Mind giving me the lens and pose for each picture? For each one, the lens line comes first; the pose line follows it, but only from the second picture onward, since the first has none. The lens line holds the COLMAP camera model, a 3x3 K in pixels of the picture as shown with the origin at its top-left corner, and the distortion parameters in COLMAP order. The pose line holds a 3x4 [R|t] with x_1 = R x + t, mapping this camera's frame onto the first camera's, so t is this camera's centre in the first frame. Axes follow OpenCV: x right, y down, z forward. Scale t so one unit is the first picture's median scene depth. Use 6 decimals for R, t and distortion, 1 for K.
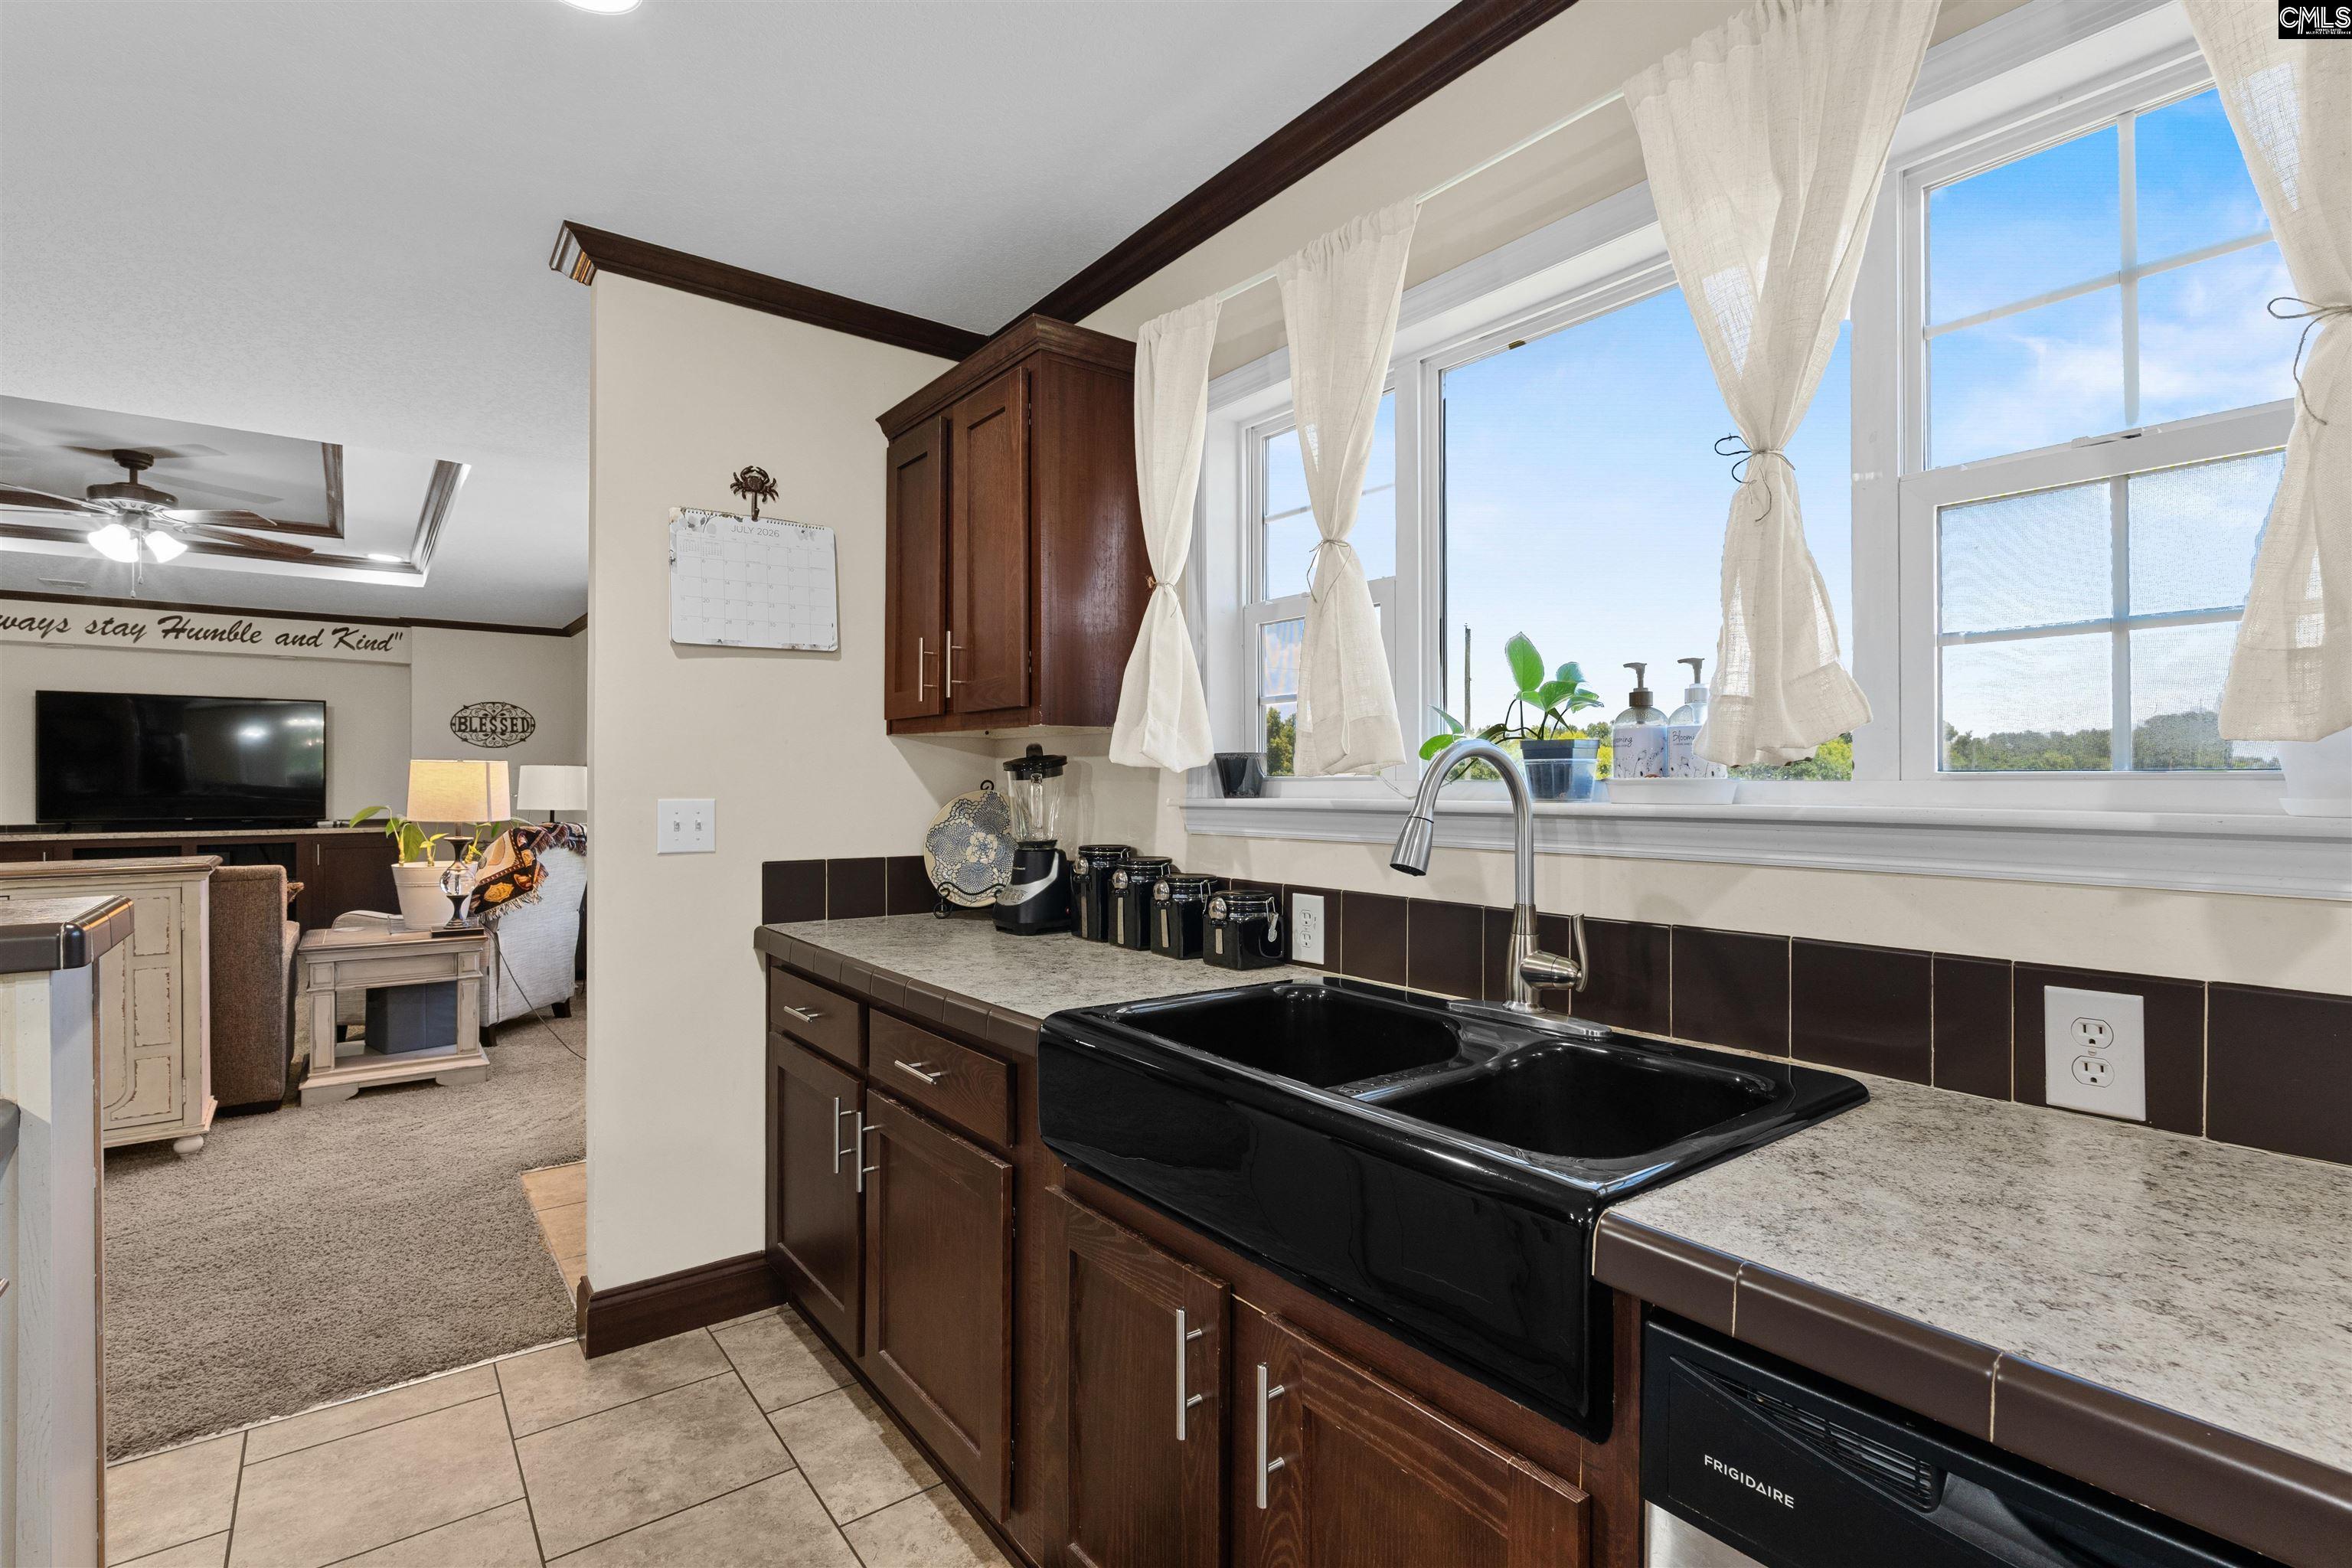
lens RADIAL K [[1084.0, 0, 1178.2], [0, 1084.0, 776.6], [0, 0, 1]] dist [-0.004233, 0.000203]
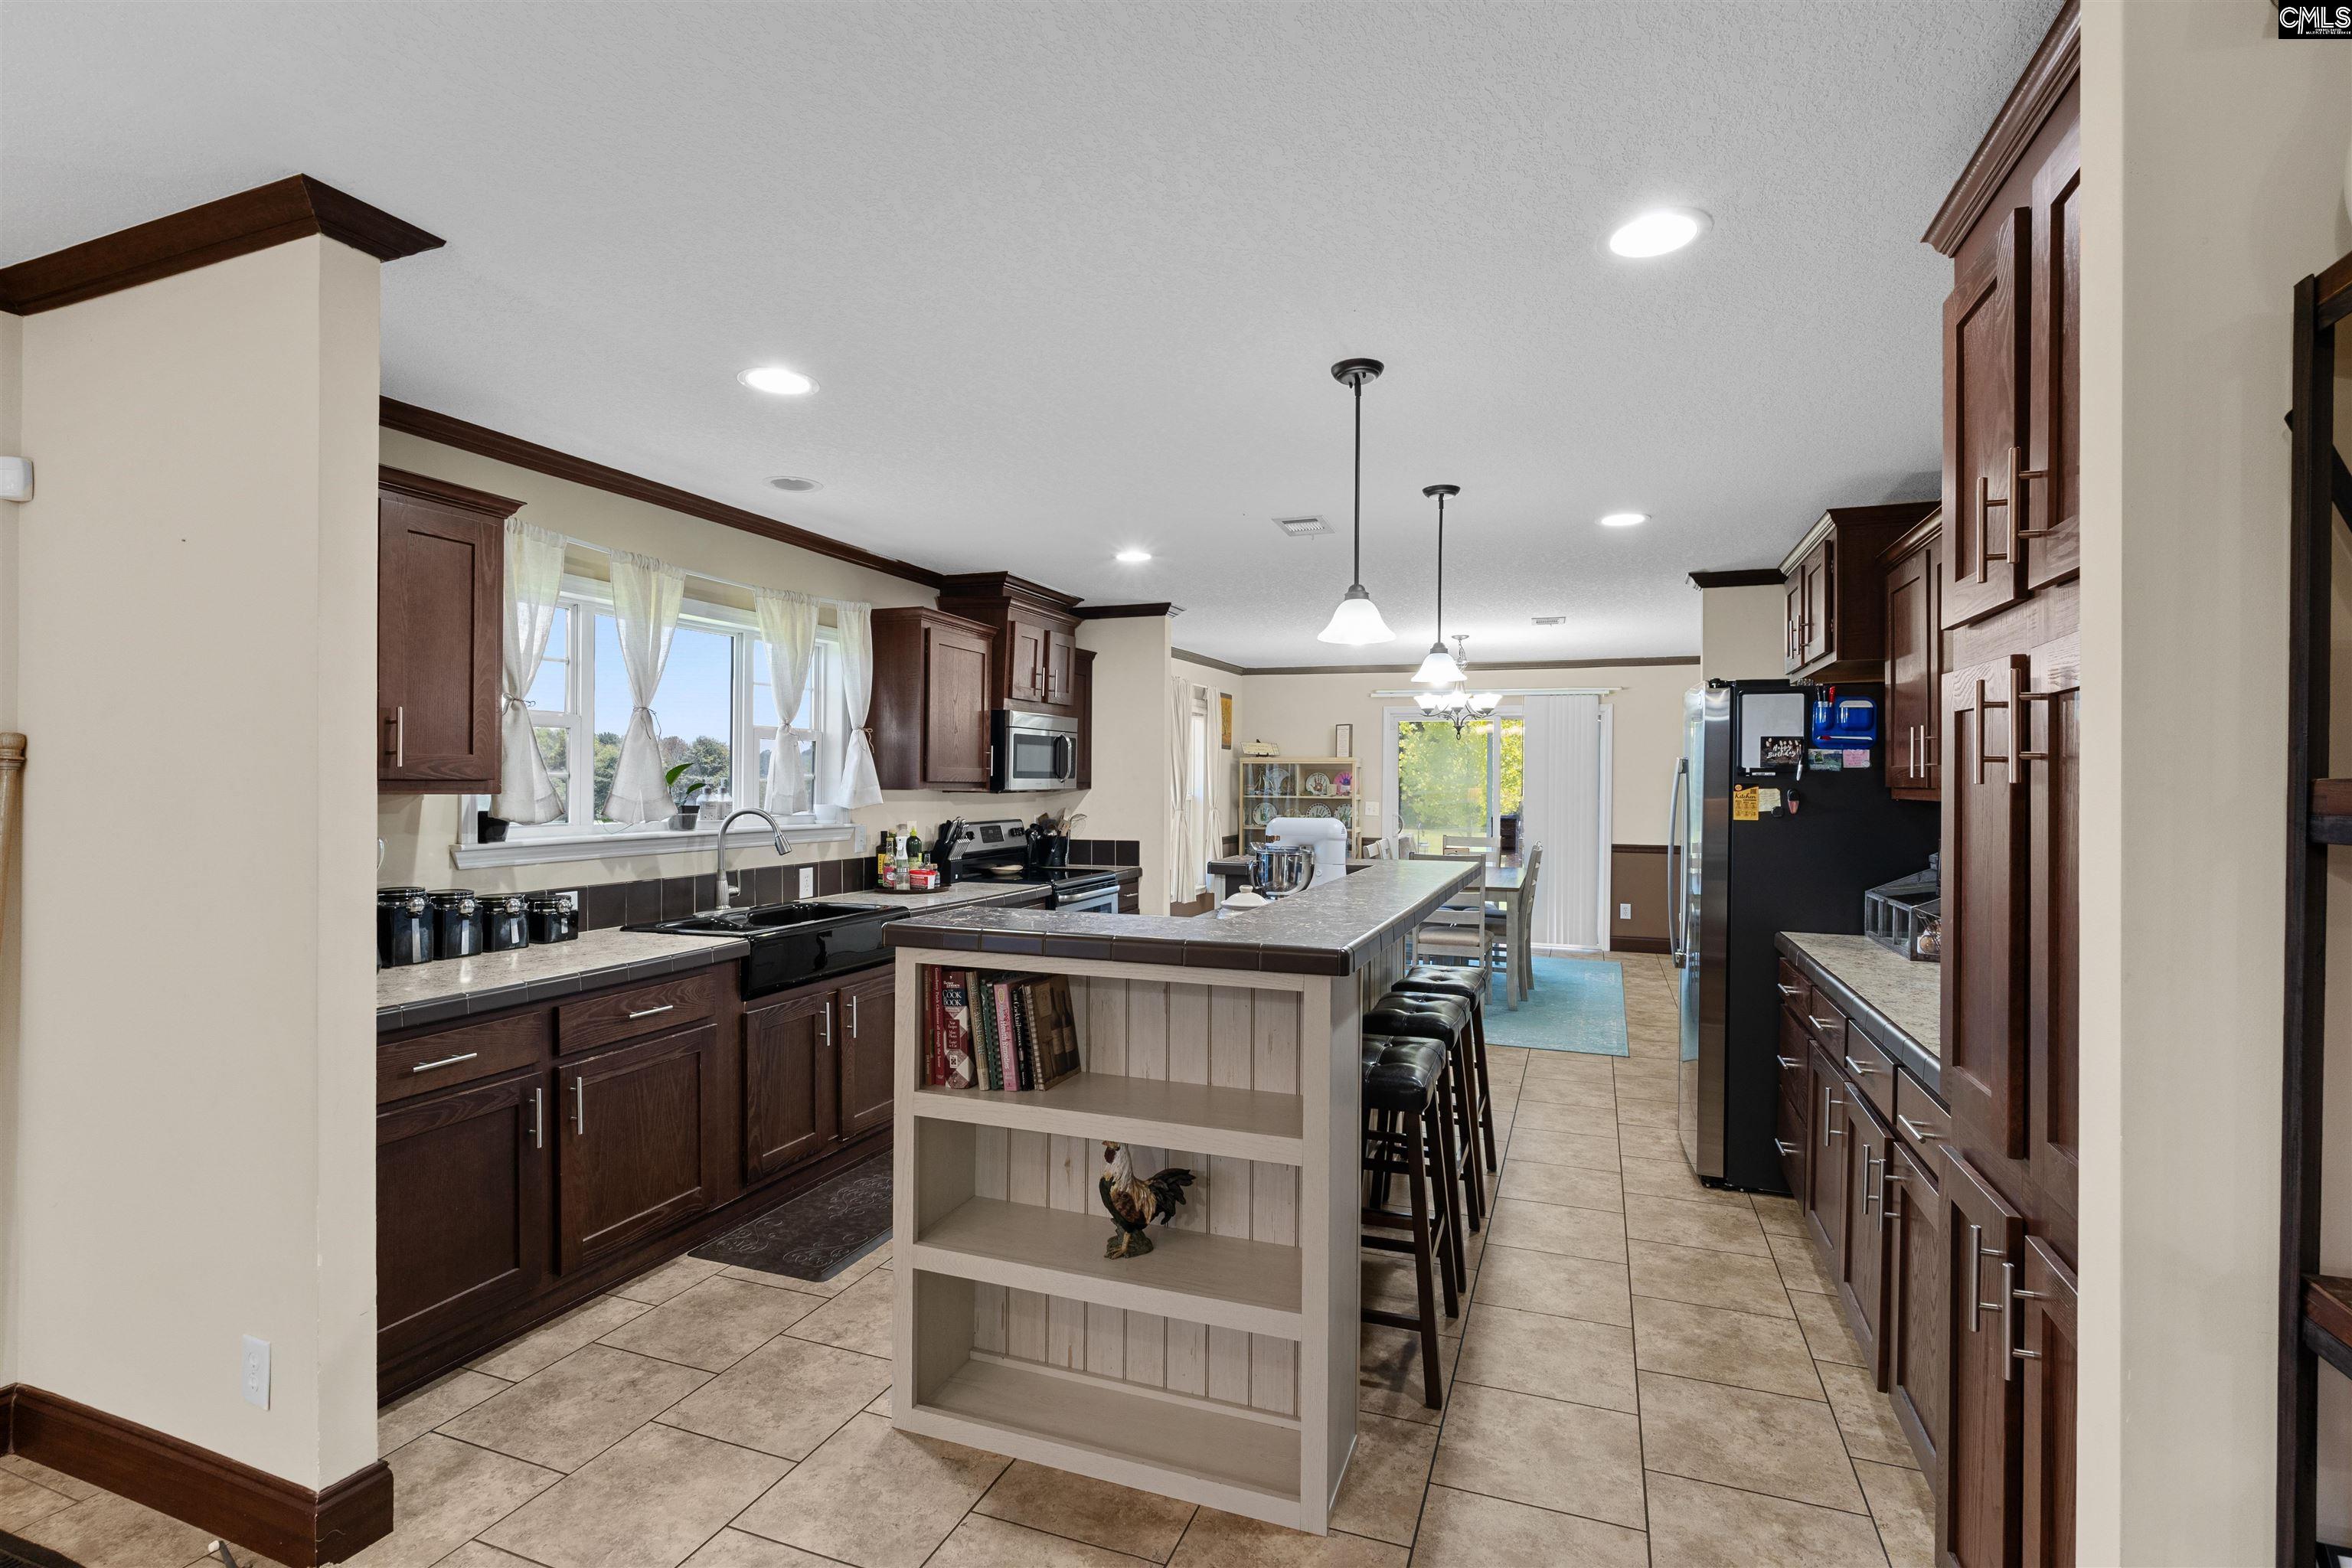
lens RADIAL K [[1084.0, 0, 1184.5], [0, 1084.0, 791.8], [0, 0, 1]] dist [-0.004233, 0.000203]
pose [[-0.527486, -0.004601, 0.849551, -0.533660], [-0.004603, 0.999986, 0.002558, -0.017495], [-0.849551, -0.002562, -0.527500, 0.305312]]
